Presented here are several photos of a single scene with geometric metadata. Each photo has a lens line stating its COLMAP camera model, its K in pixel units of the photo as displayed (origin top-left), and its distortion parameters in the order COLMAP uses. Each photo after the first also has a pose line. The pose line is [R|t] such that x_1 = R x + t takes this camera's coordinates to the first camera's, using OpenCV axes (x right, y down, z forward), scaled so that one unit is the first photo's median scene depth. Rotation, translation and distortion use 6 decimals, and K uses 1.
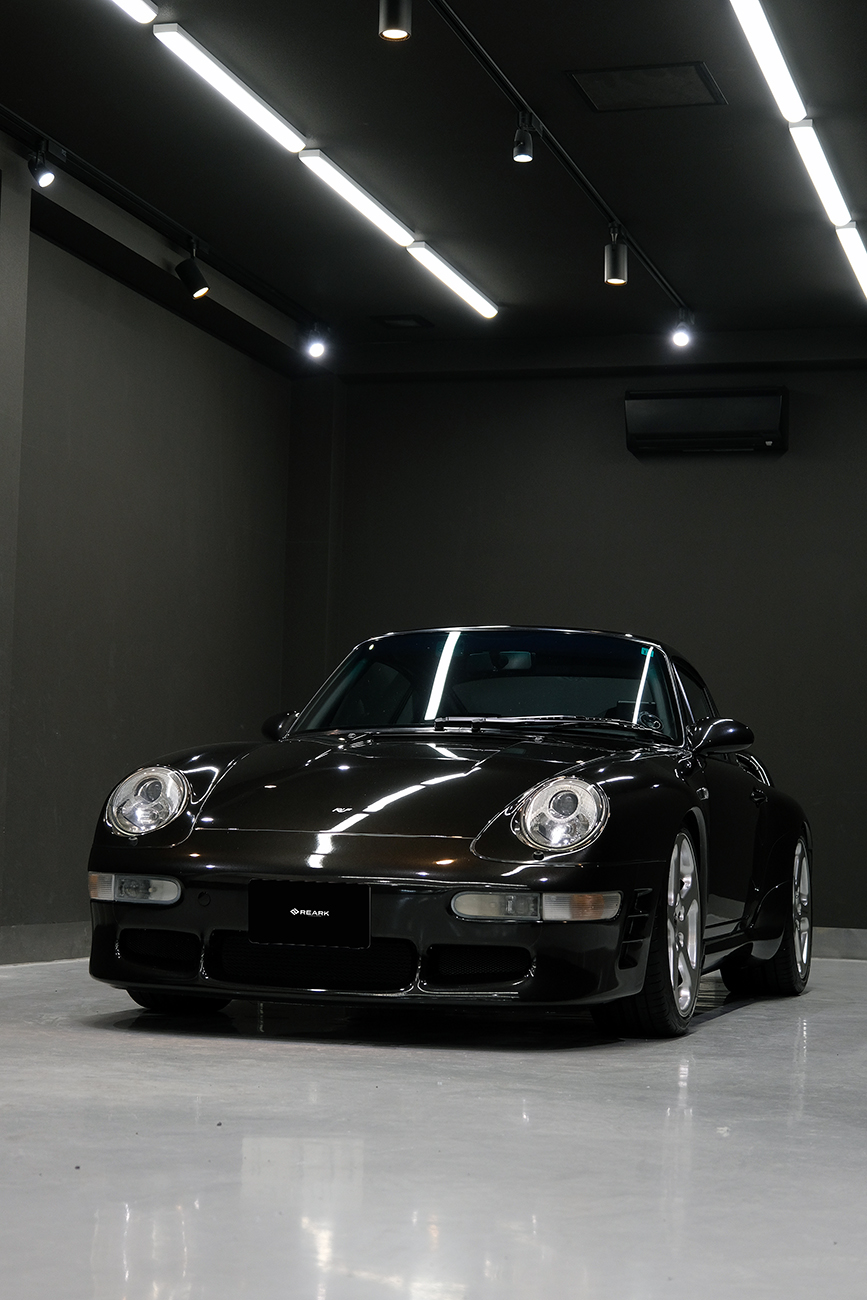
lens RADIAL K [[2335.4, 0, 434.5], [0, 2335.4, 655.2], [0, 0, 1]] dist [0.087114, 0.000000]
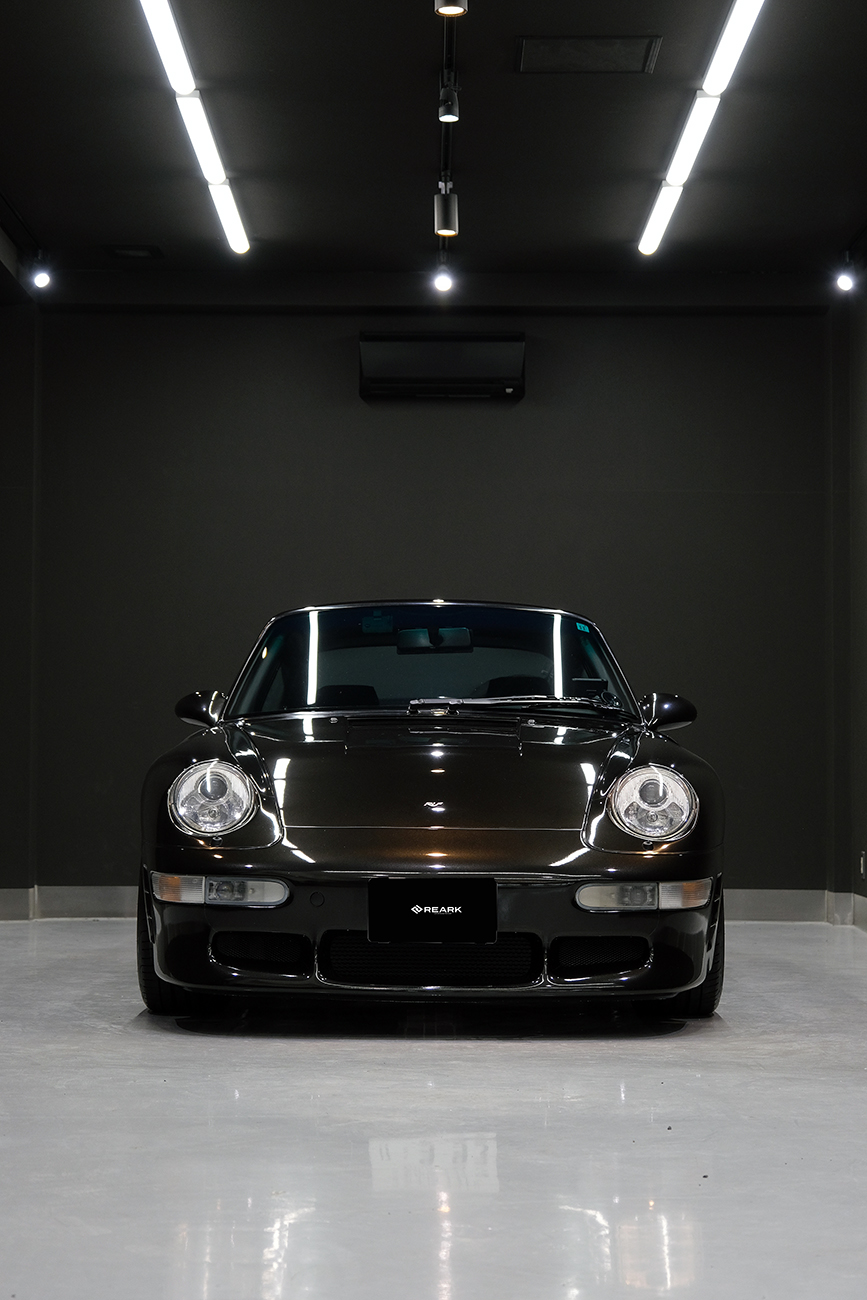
lens RADIAL K [[2608.1, 0, 434.8], [0, 2608.1, 645.9], [0, 0, 1]] dist [0.143957, 0.000000]
pose [[0.965669, -0.010108, 0.259578, -0.329633], [0.002403, 0.999548, 0.029983, -0.034495], [-0.259764, -0.028330, 0.965257, -0.068735]]
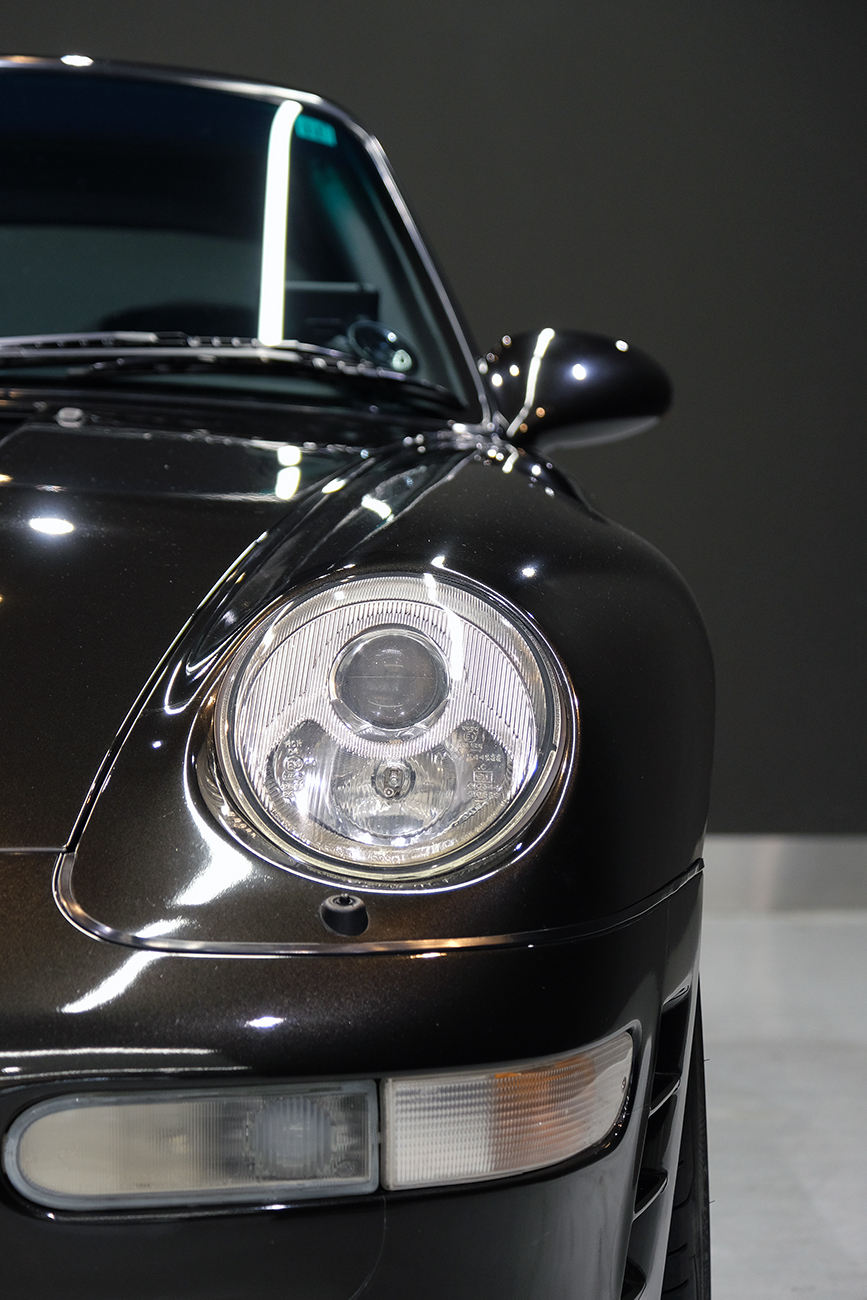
lens RADIAL K [[4103.4, 0, 433.1], [0, 4103.4, 649.0], [0, 0, 1]] dist [0.488566, 0.000000]
pose [[0.964297, -0.039216, 0.261905, -0.054317], [0.012920, 0.994764, 0.101380, 0.016037], [-0.264509, -0.094376, 0.959754, 0.580137]]
